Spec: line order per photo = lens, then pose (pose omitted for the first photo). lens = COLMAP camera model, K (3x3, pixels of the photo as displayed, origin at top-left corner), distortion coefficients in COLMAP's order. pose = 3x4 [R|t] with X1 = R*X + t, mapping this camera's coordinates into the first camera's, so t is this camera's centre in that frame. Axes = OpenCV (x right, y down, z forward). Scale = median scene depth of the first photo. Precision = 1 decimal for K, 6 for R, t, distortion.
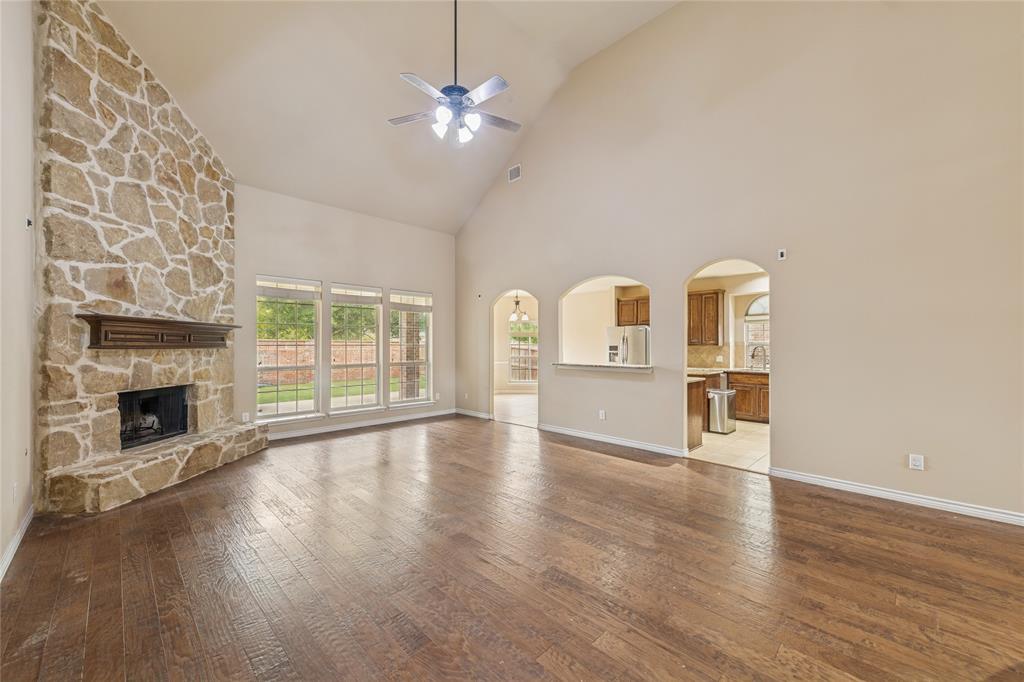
lens RADIAL K [[403.7, 0, 510.3], [0, 403.7, 347.5], [0, 0, 1]] dist [0.004995, -0.000028]
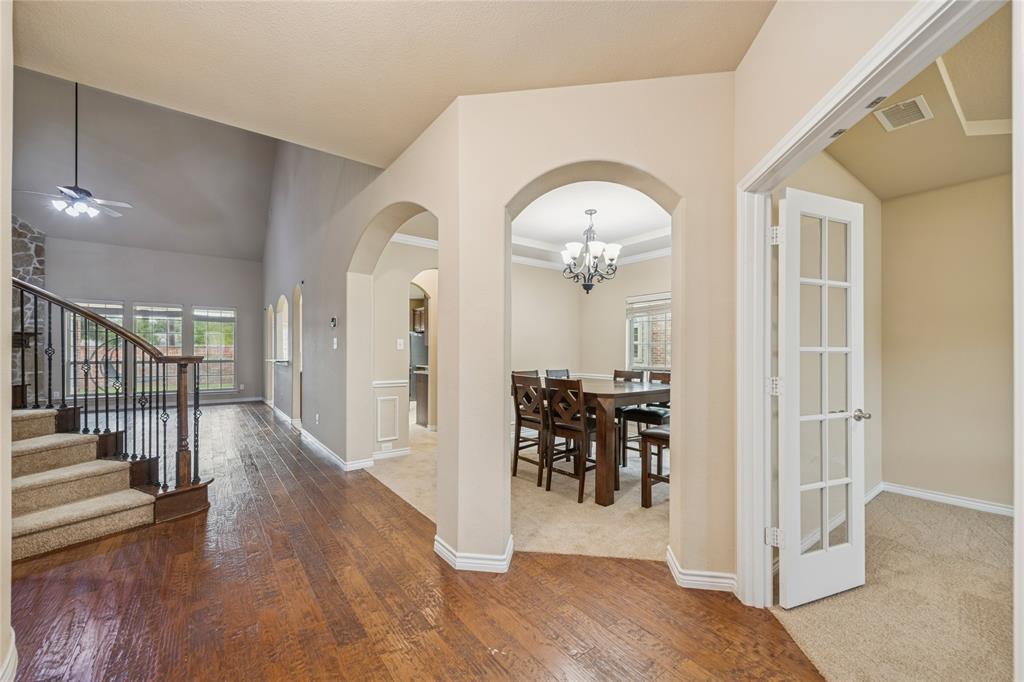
lens RADIAL K [[403.7, 0, 510.3], [0, 403.7, 347.5], [0, 0, 1]] dist [0.004995, -0.000028]
pose [[0.990876, 0.005407, -0.134665, 1.619200], [-0.006706, 0.999935, -0.009196, 0.001598], [0.134607, 0.010015, 0.990848, -0.330365]]
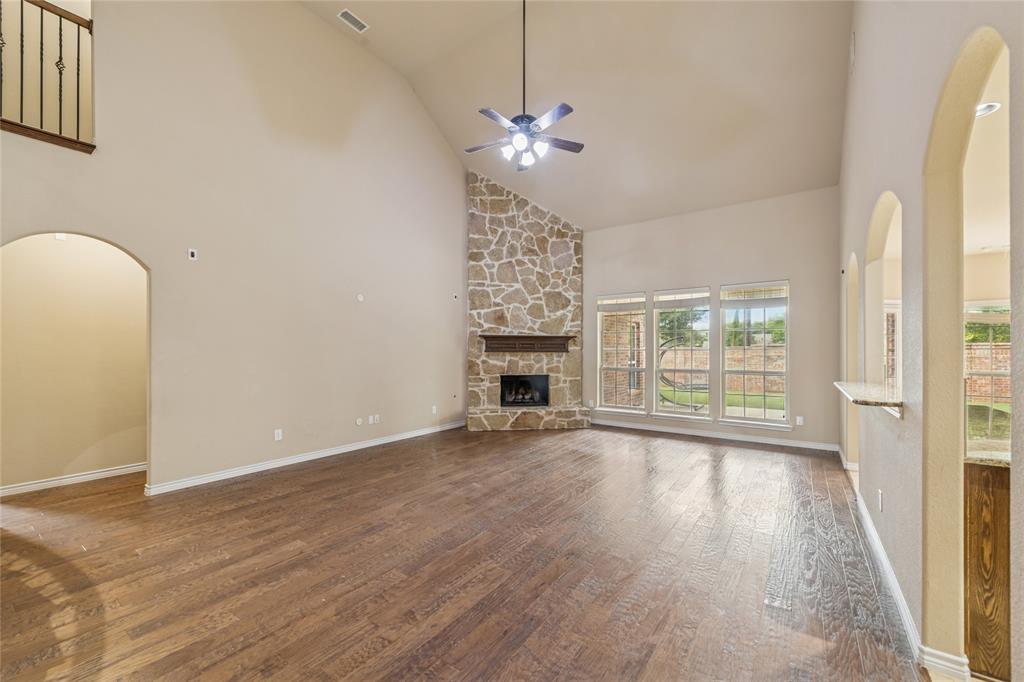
lens RADIAL K [[402.8, 0, 511.4], [0, 402.8, 354.1], [0, 0, 1]] dist [0.013656, -0.000080]
pose [[0.172921, 0.010791, -0.984877, 0.854111], [-0.005565, 0.999935, 0.009979, -0.005450], [0.984920, 0.003755, 0.172969, 0.694964]]
